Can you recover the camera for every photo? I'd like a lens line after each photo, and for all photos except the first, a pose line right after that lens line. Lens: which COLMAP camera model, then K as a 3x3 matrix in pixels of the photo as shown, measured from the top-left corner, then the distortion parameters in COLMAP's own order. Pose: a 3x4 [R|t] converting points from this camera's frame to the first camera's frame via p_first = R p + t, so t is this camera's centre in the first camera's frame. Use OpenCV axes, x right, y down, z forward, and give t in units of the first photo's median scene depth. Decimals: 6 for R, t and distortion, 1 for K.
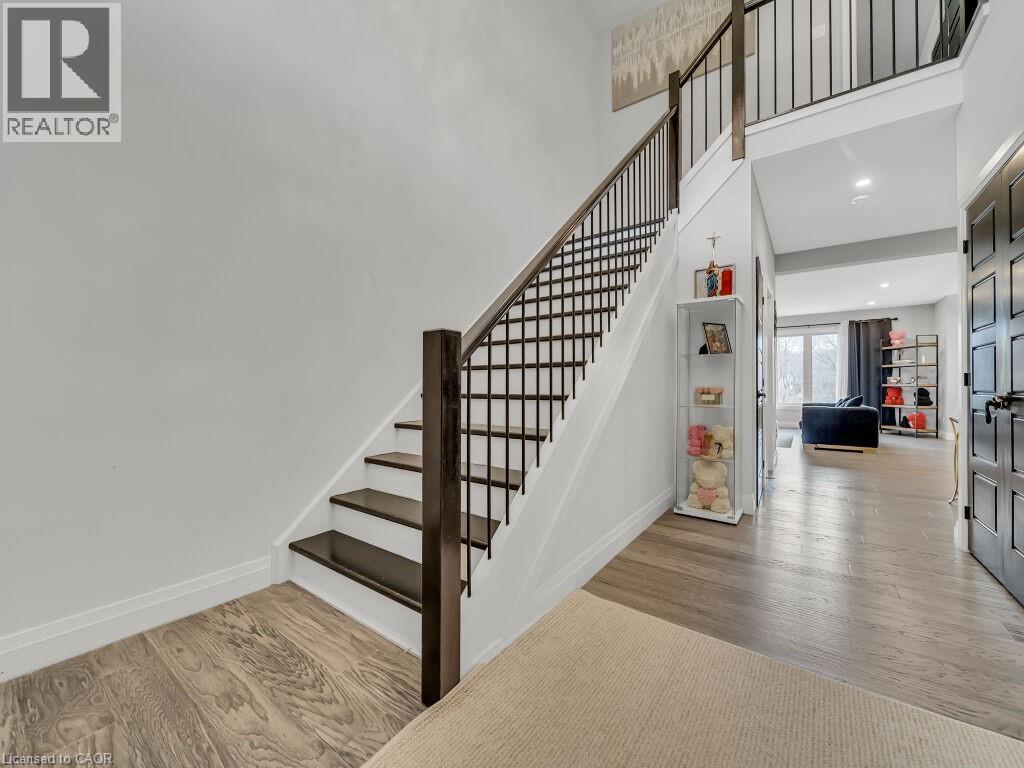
lens RADIAL K [[405.6, 0, 499.5], [0, 405.6, 366.7], [0, 0, 1]] dist [-0.005293, 0.000062]
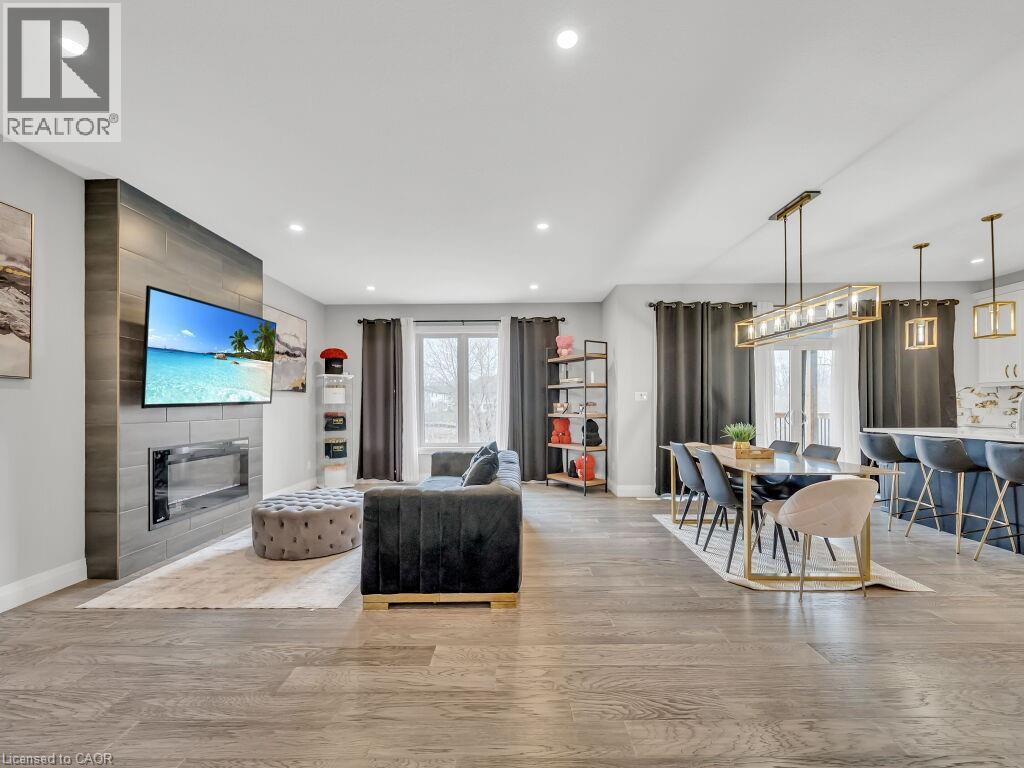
lens RADIAL K [[405.6, 0, 512.0], [0, 405.6, 380.2], [0, 0, 1]] dist [-0.005293, 0.000062]
pose [[0.795131, -0.001165, 0.606436, 0.503319], [-0.000697, 0.999996, 0.002834, -0.015050], [-0.606437, -0.002676, 0.795127, 0.512856]]
